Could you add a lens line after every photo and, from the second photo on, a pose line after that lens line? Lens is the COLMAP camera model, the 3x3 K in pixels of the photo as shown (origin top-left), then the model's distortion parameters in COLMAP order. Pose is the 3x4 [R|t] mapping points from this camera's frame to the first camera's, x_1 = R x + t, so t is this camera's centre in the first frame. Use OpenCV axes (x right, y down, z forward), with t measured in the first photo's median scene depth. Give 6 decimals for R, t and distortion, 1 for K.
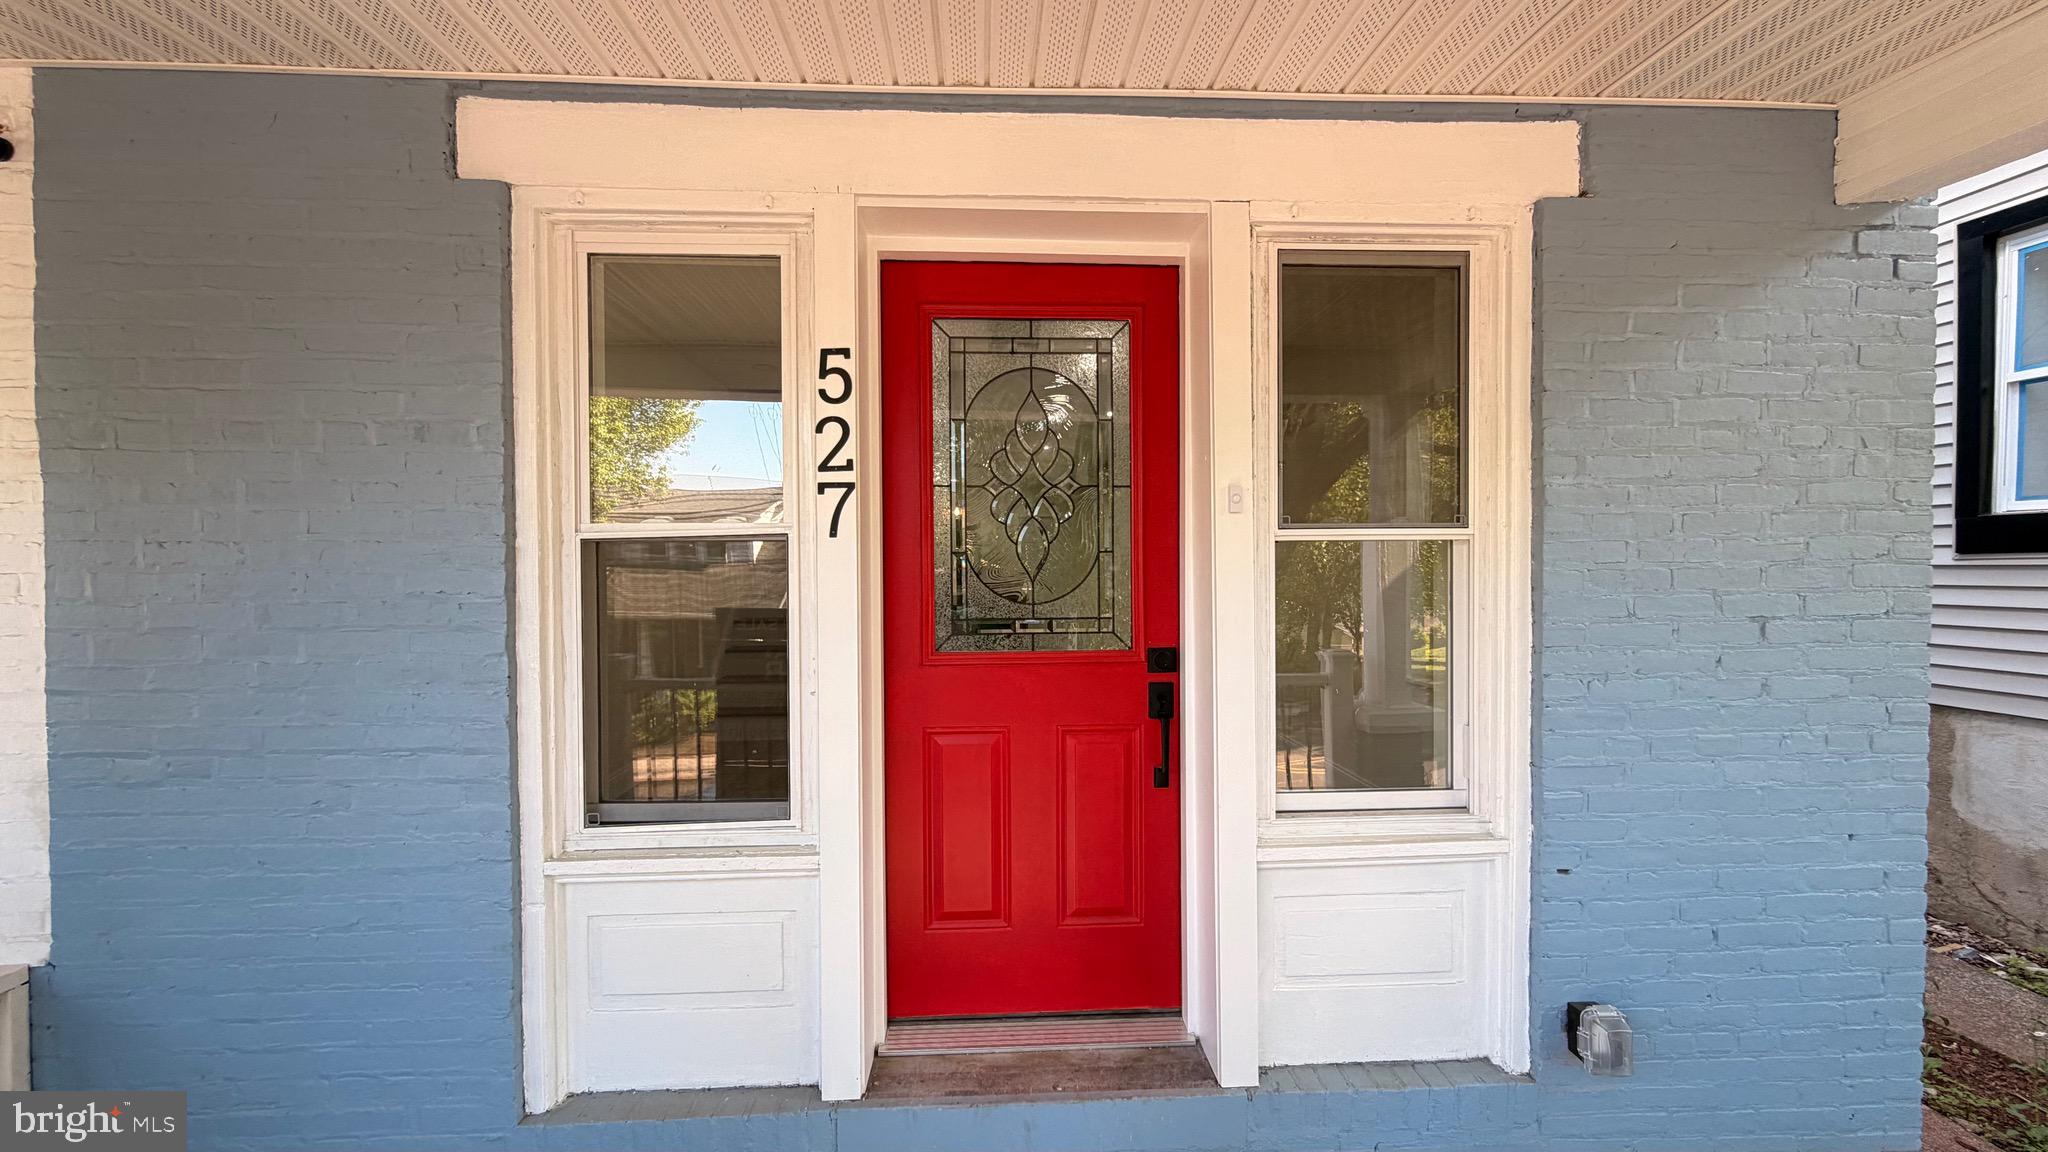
lens RADIAL K [[810.9, 0, 1028.9], [0, 810.9, 574.0], [0, 0, 1]] dist [-0.004977, 0.003048]
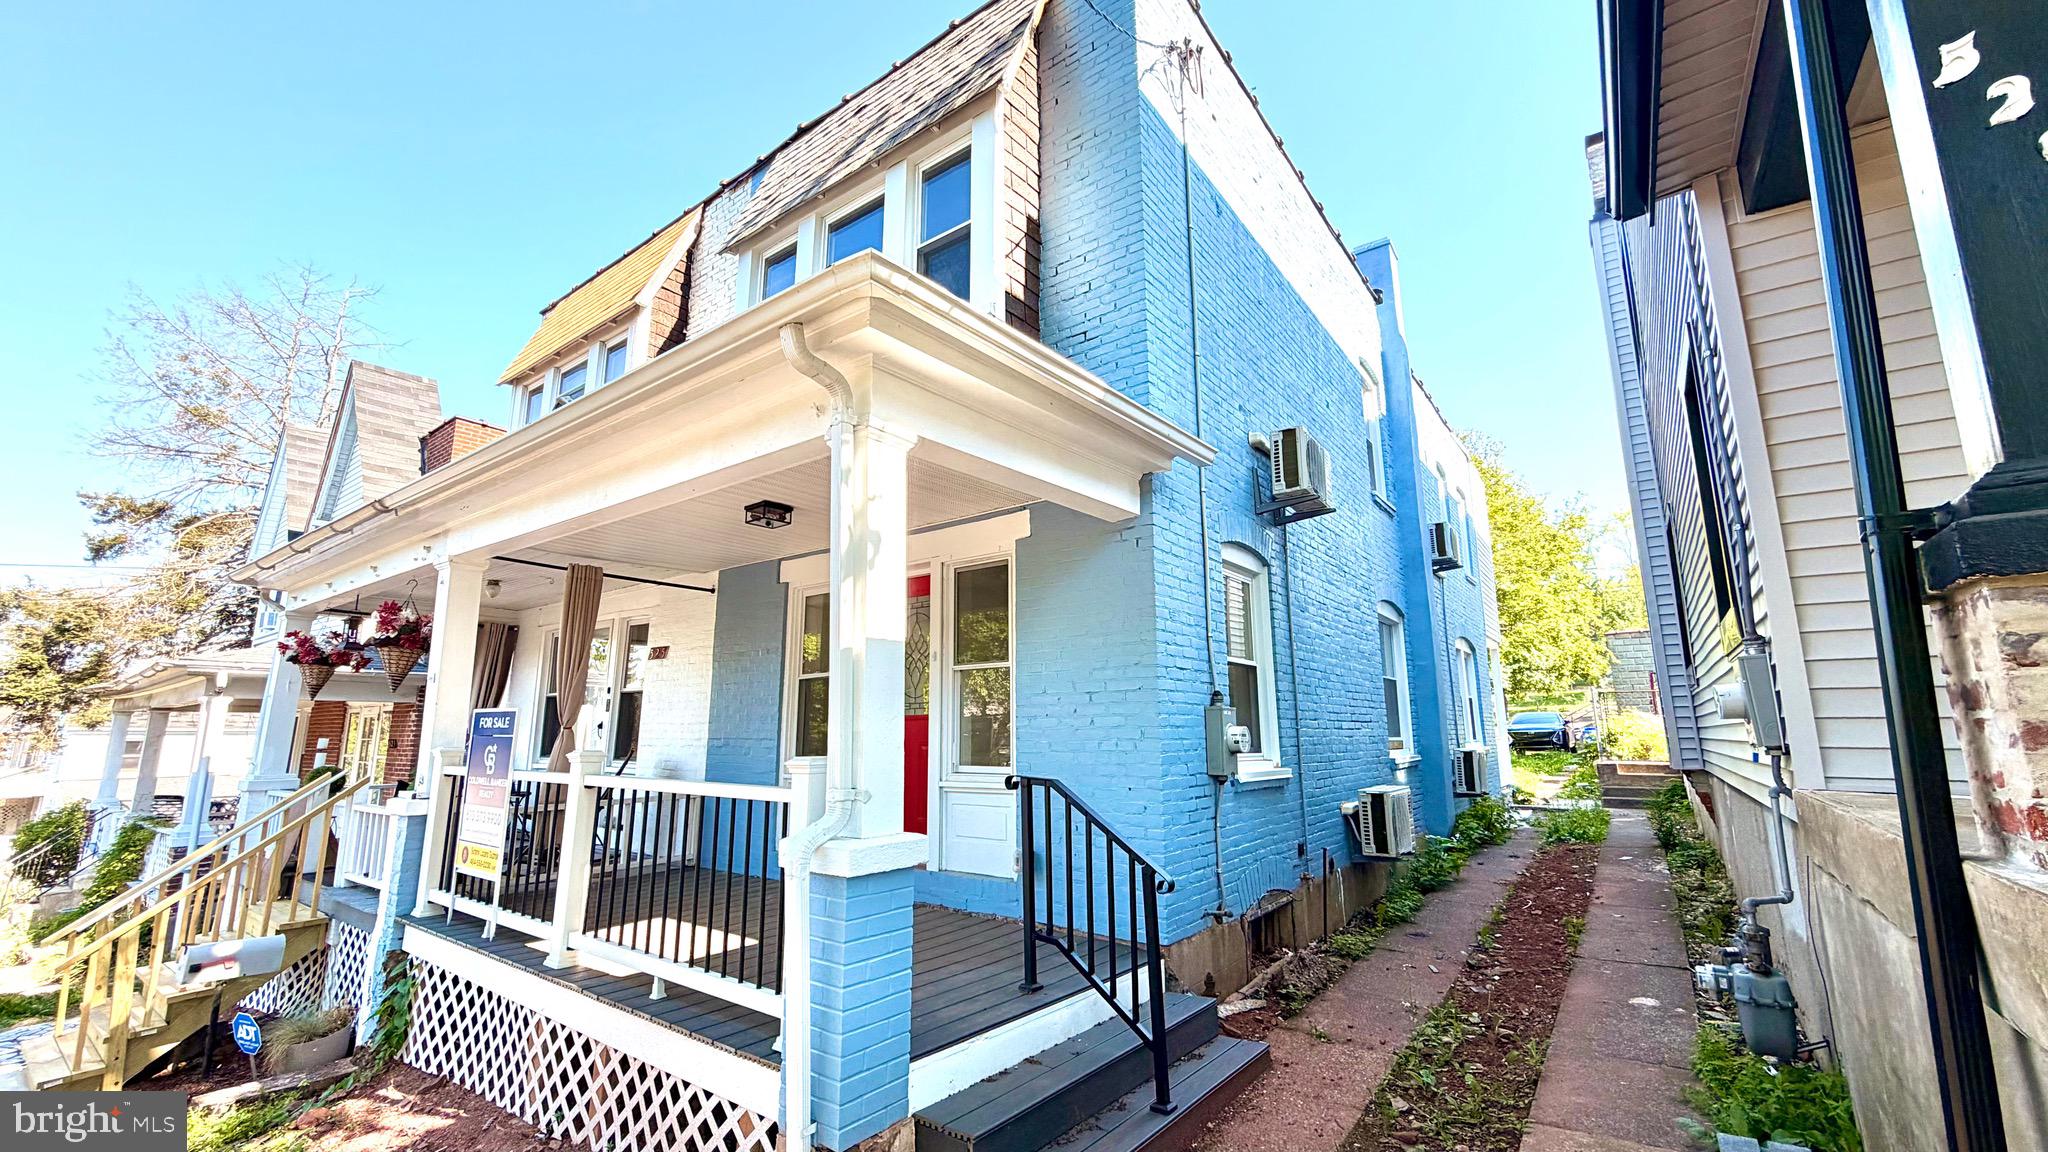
lens RADIAL K [[810.9, 0, 1043.5], [0, 810.9, 587.4], [0, 0, 1]] dist [-0.004977, 0.003048]
pose [[0.775809, -0.111596, -0.621020, 2.377046], [-0.006873, 0.982682, -0.185171, 0.198462], [0.630930, 0.147926, 0.761607, -0.999405]]
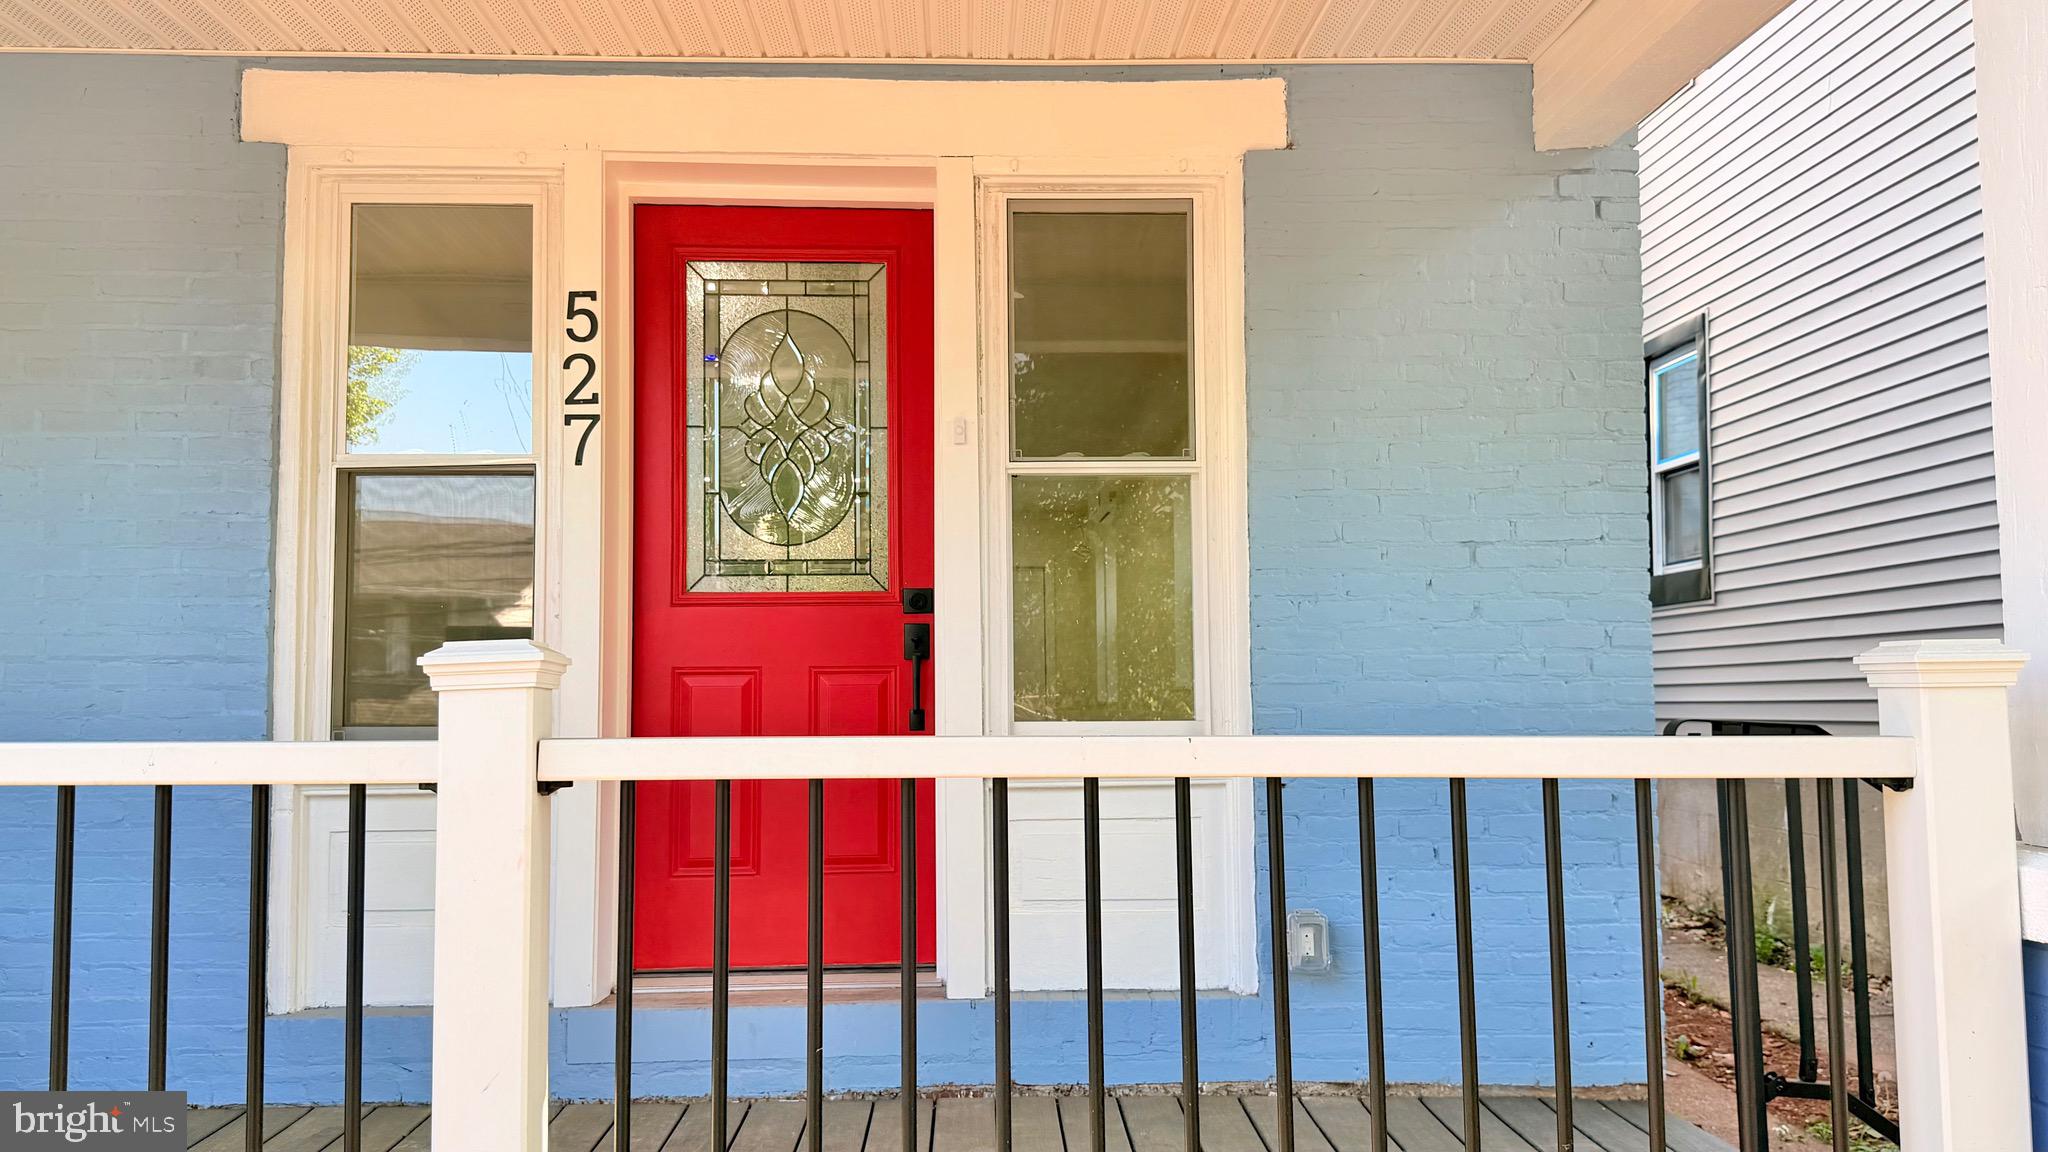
lens RADIAL K [[1674.5, 0, 1043.8], [0, 1674.5, 591.2], [0, 0, 1]] dist [0.082378, -0.126062]
pose [[0.999976, -0.003575, -0.005940, 0.374988], [0.003070, 0.996549, -0.082946, 0.297627], [0.006216, 0.082926, 0.996536, -1.163439]]
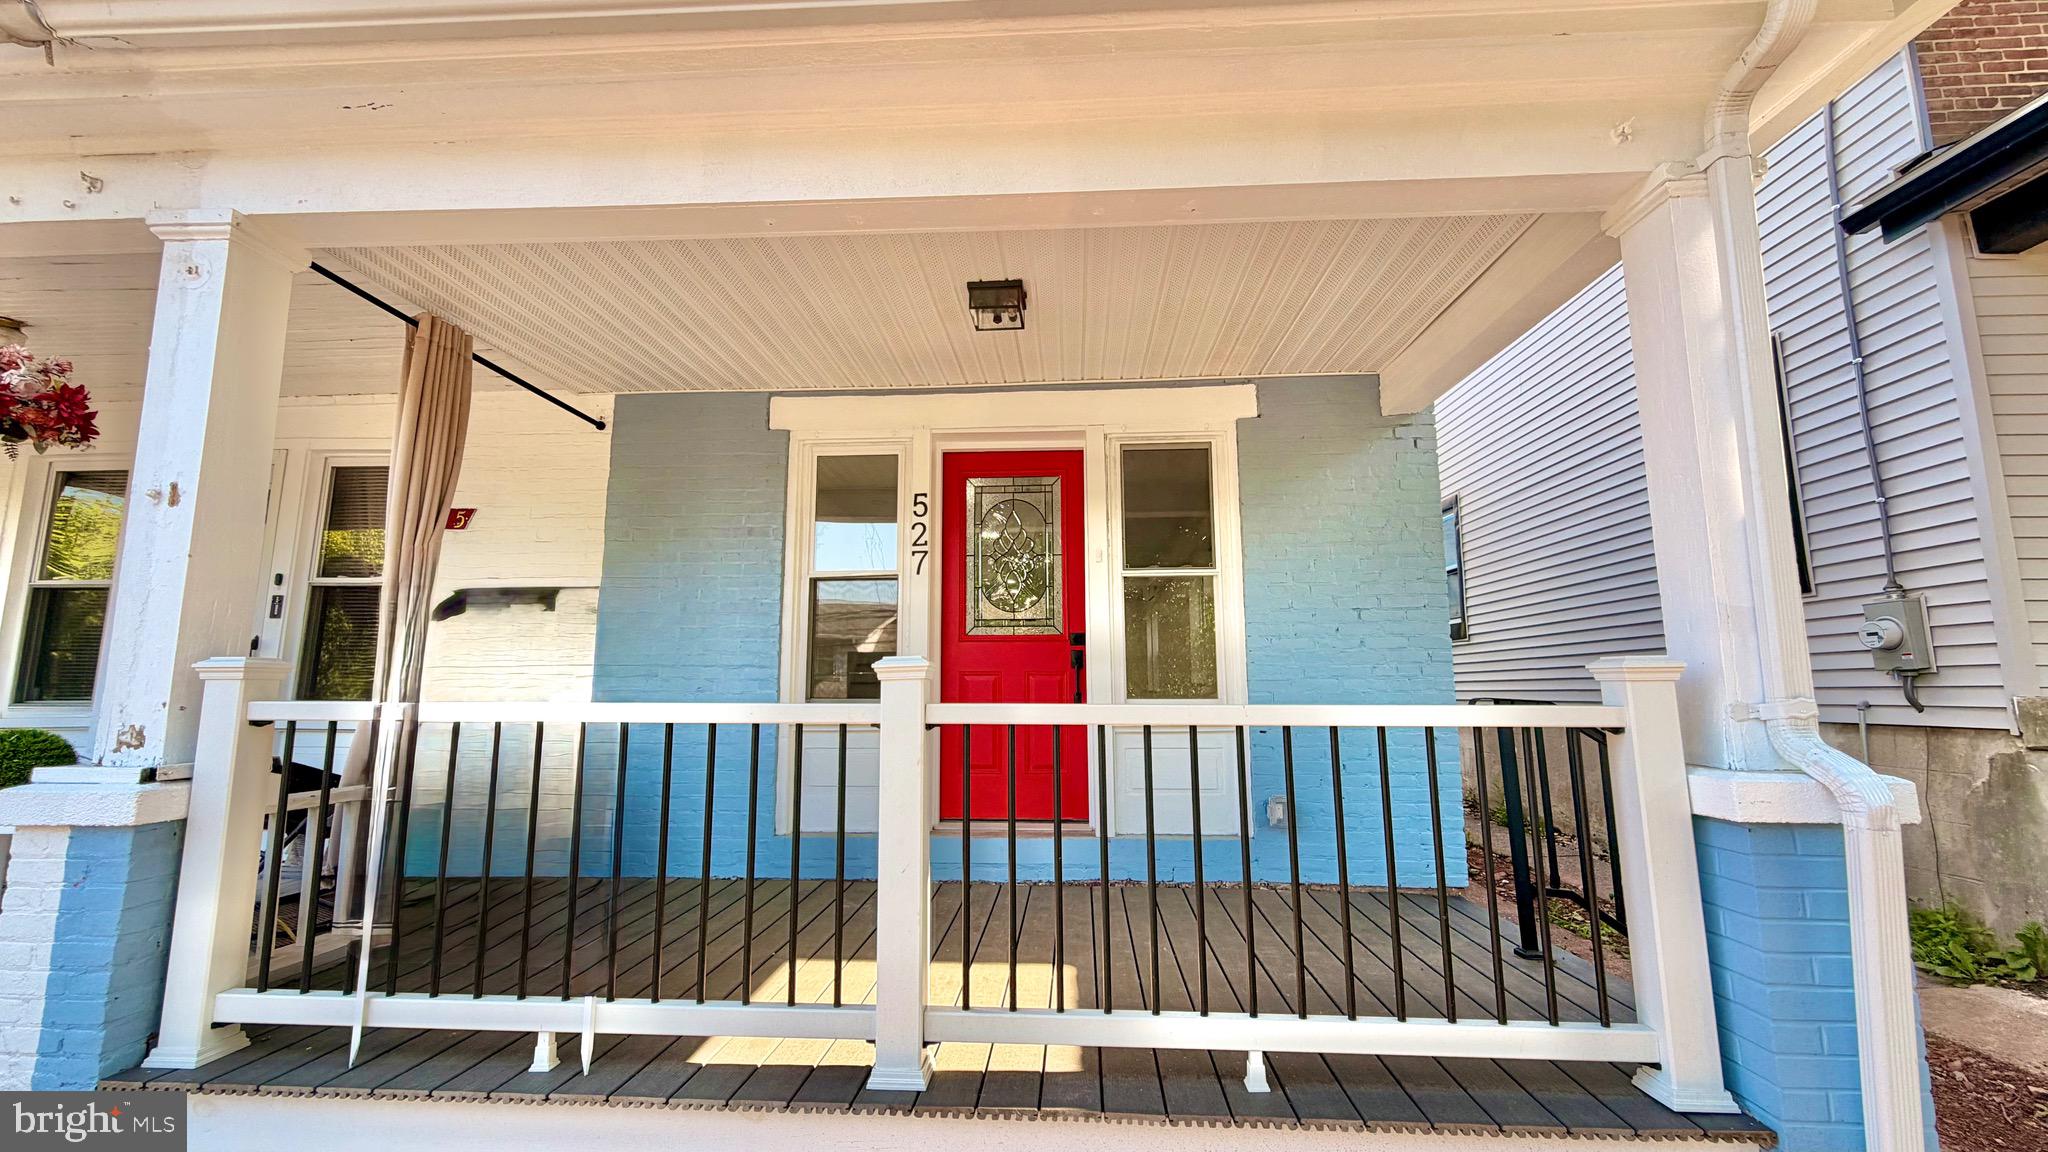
lens RADIAL K [[810.9, 0, 1031.4], [0, 810.9, 583.5], [0, 0, 1]] dist [-0.004977, 0.003048]
pose [[0.994579, -0.013358, -0.103124, 0.296281], [-0.001974, 0.989110, -0.147163, 0.301219], [0.103967, 0.146569, 0.983722, -1.150572]]
